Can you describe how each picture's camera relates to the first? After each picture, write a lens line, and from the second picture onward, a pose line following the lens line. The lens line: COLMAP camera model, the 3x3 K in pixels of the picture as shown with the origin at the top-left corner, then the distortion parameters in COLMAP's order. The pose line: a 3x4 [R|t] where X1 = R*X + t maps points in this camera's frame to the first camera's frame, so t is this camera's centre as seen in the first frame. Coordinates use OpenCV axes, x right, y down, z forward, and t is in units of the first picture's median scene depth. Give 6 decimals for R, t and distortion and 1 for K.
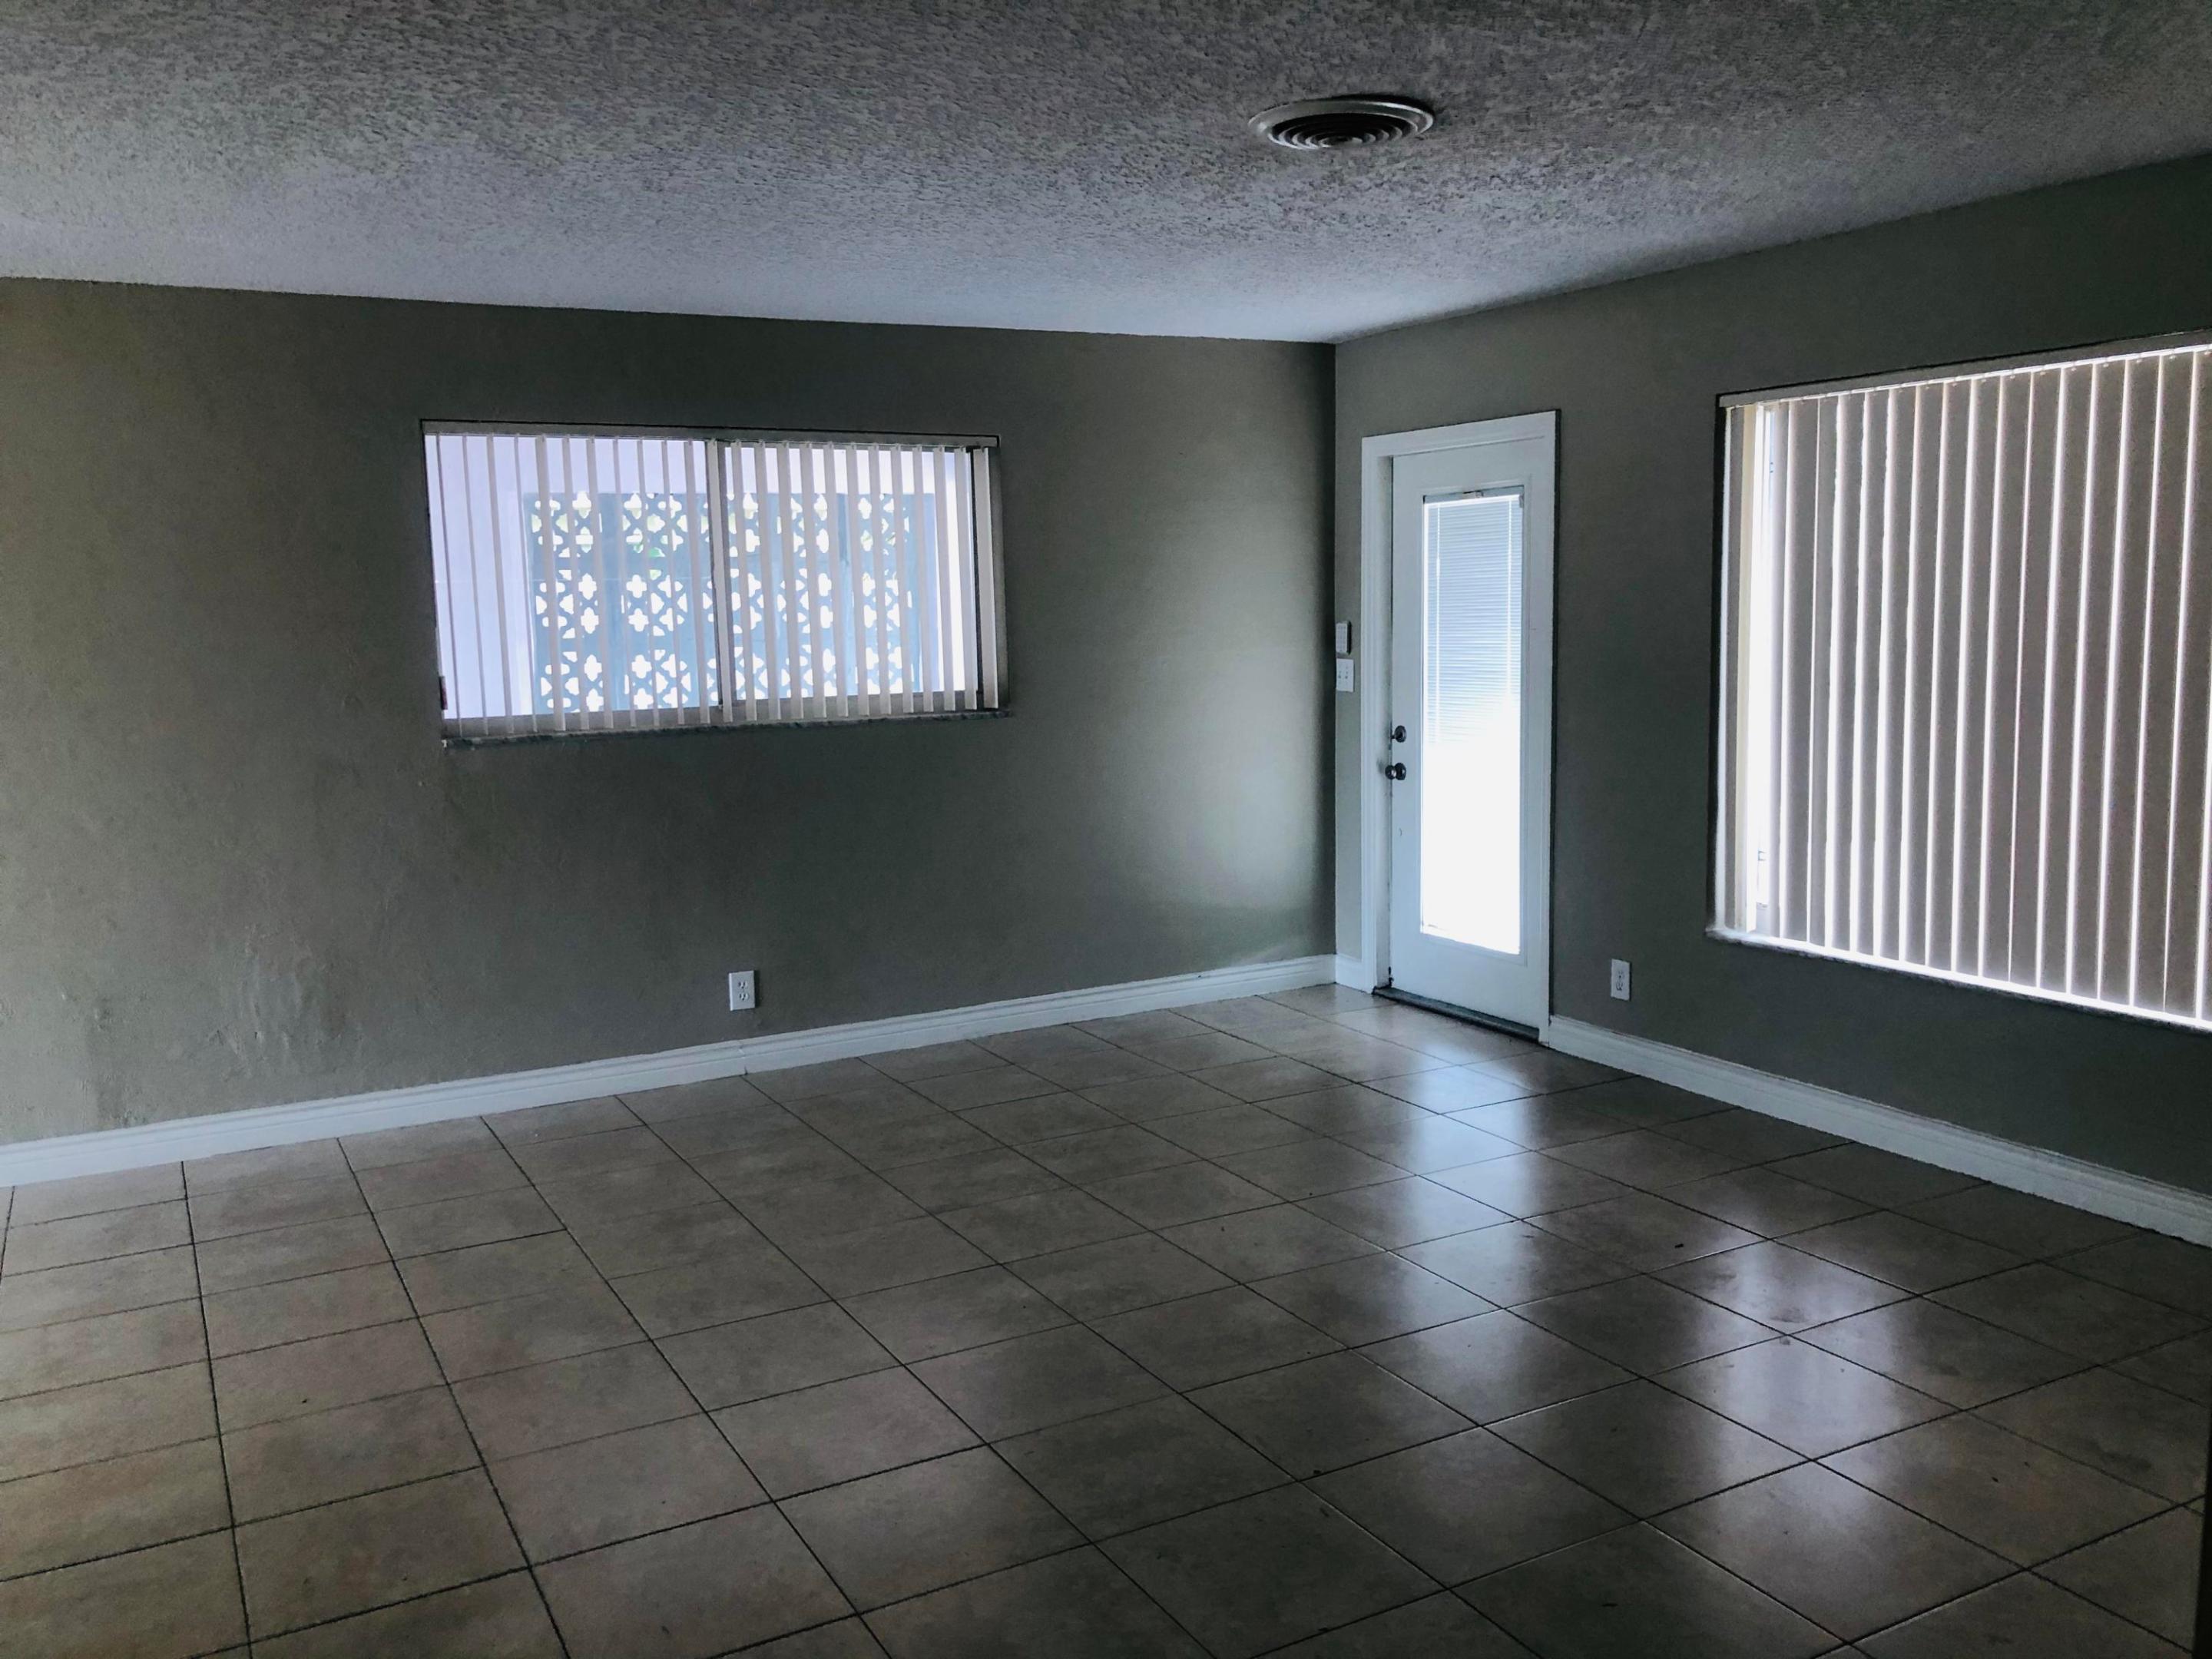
lens RADIAL K [[1793.2, 0, 1106.0], [0, 1793.2, 829.5], [0, 0, 1]] dist [0.020793, -0.007796]
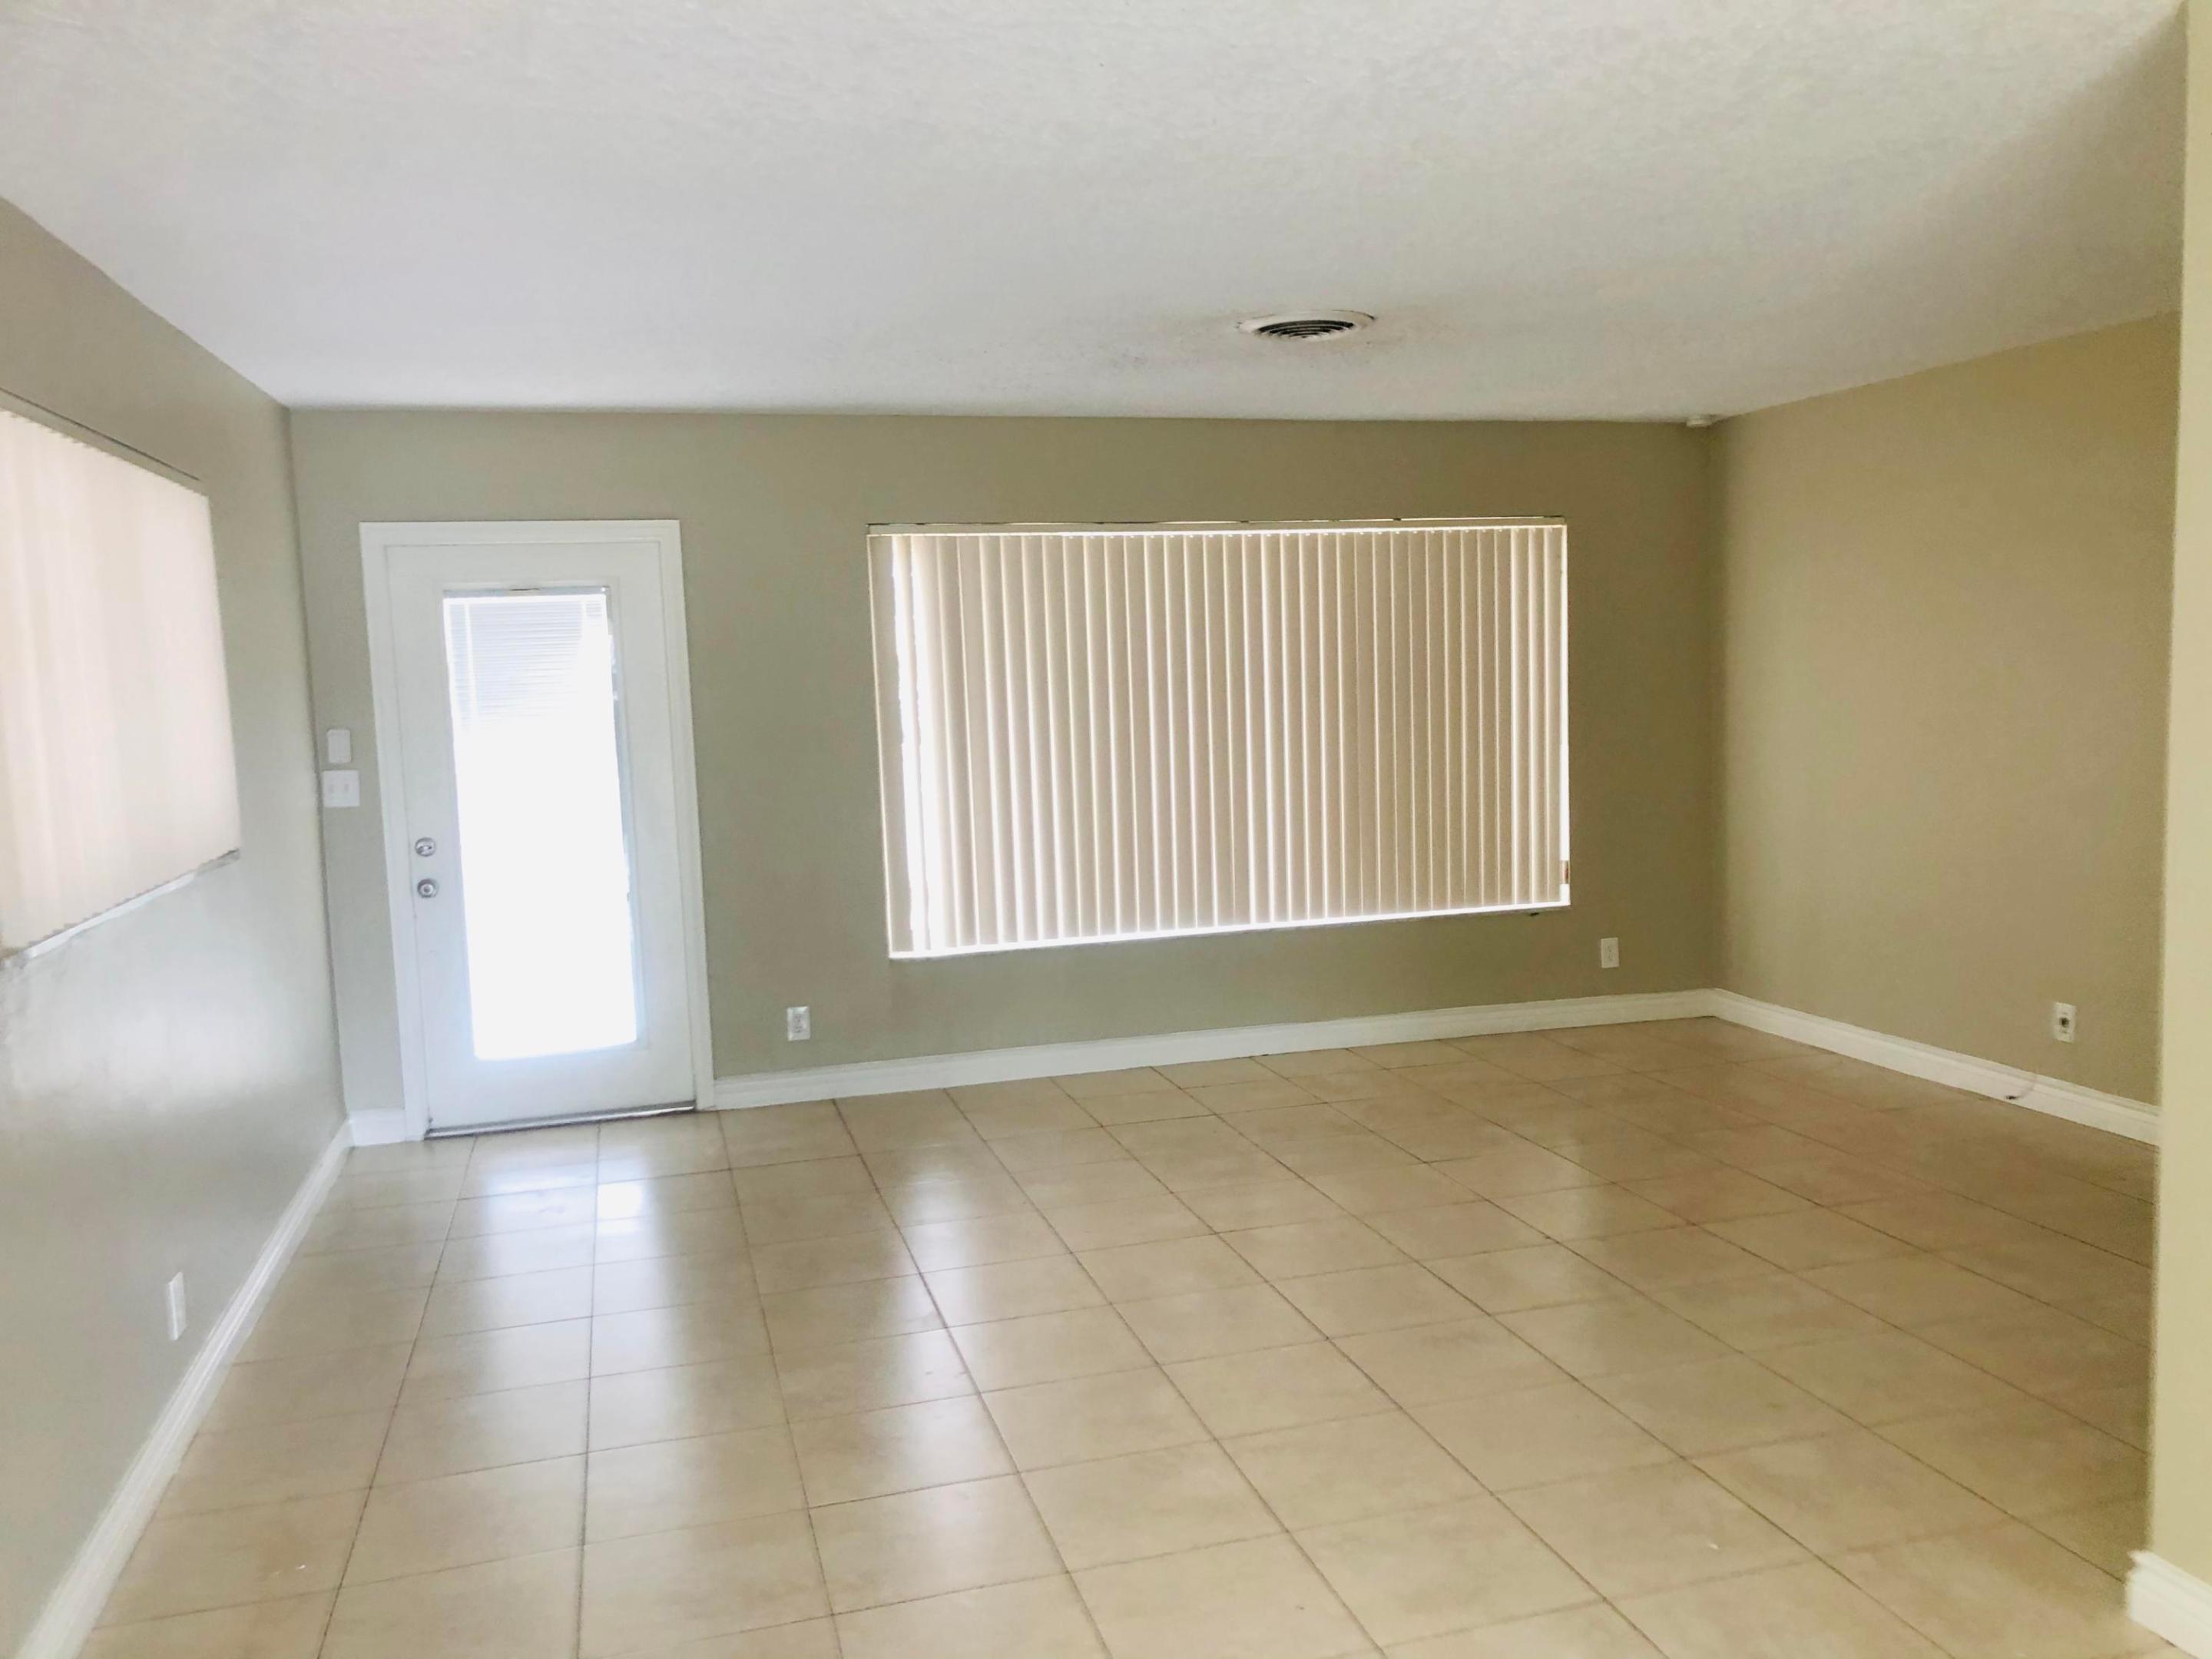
lens RADIAL K [[1793.2, 0, 1106.0], [0, 1793.2, 829.5], [0, 0, 1]] dist [0.020793, -0.007796]
pose [[0.221512, -0.067705, 0.972804, -0.812147], [0.160986, 0.986438, 0.031996, -0.044430], [-0.961777, 0.149521, 0.229408, 0.567611]]
